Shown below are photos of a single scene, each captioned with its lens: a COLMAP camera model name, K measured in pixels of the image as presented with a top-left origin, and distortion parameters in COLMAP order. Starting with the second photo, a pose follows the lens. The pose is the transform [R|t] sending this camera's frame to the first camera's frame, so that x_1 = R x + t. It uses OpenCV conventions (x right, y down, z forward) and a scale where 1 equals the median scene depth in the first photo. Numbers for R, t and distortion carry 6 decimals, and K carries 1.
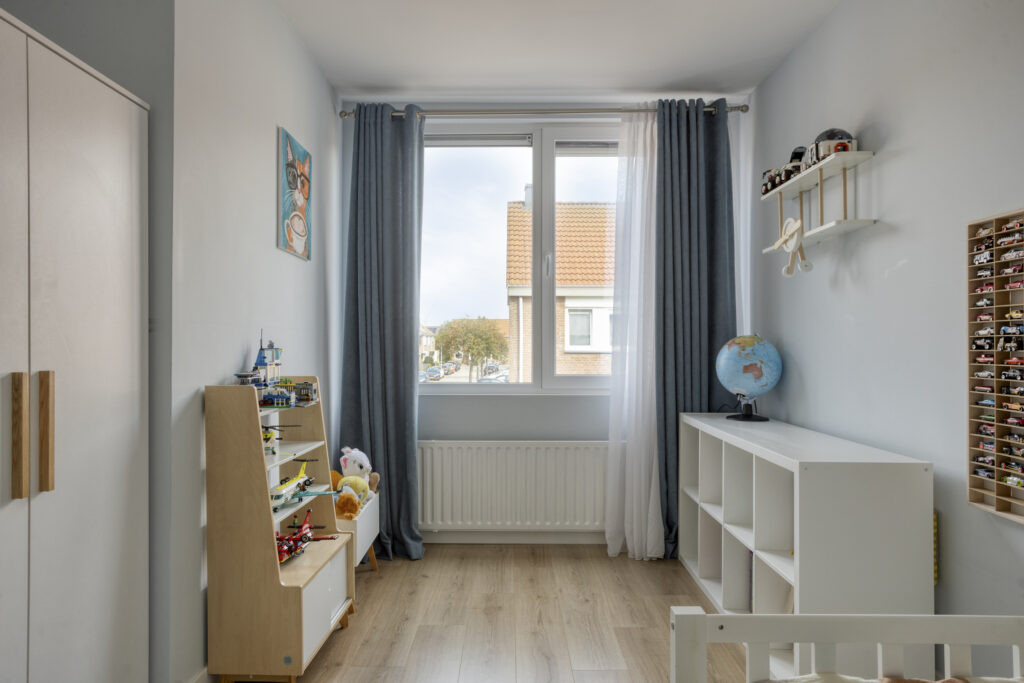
lens RADIAL K [[643.5, 0, 512.0], [0, 643.5, 341.5], [0, 0, 1]] dist [-0.025948, 0.002292]
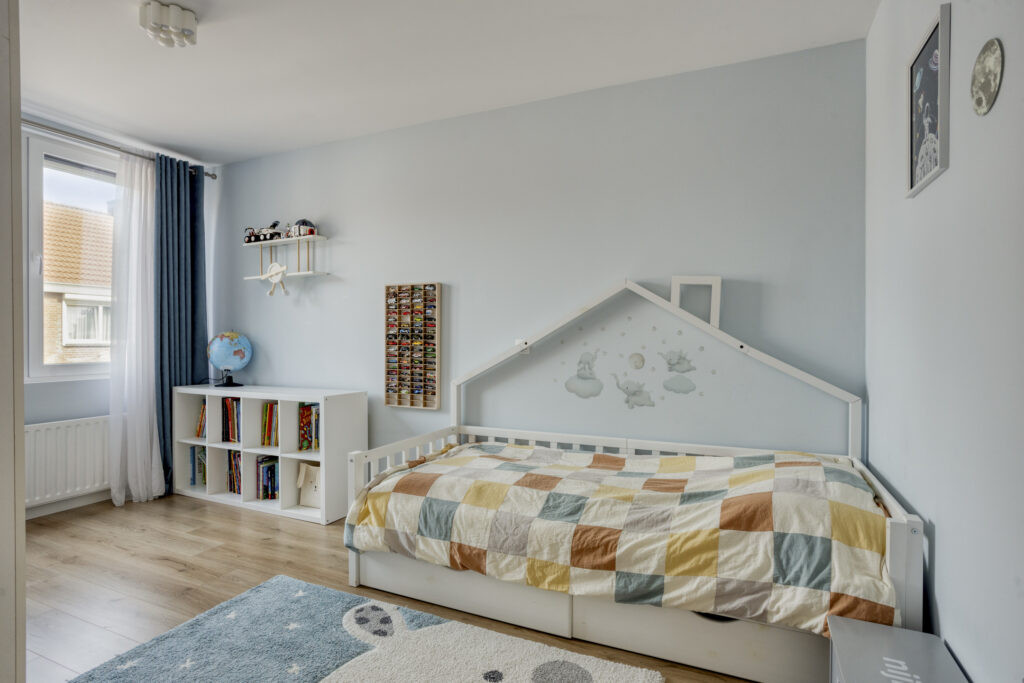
lens RADIAL K [[566.9, 0, 502.6], [0, 566.9, 338.1], [0, 0, 1]] dist [-0.054913, 0.032655]
pose [[0.399426, -0.002049, 0.916763, -0.602350], [-0.004856, 0.999979, 0.004351, -0.001921], [-0.916753, -0.006190, 0.399407, -0.133852]]
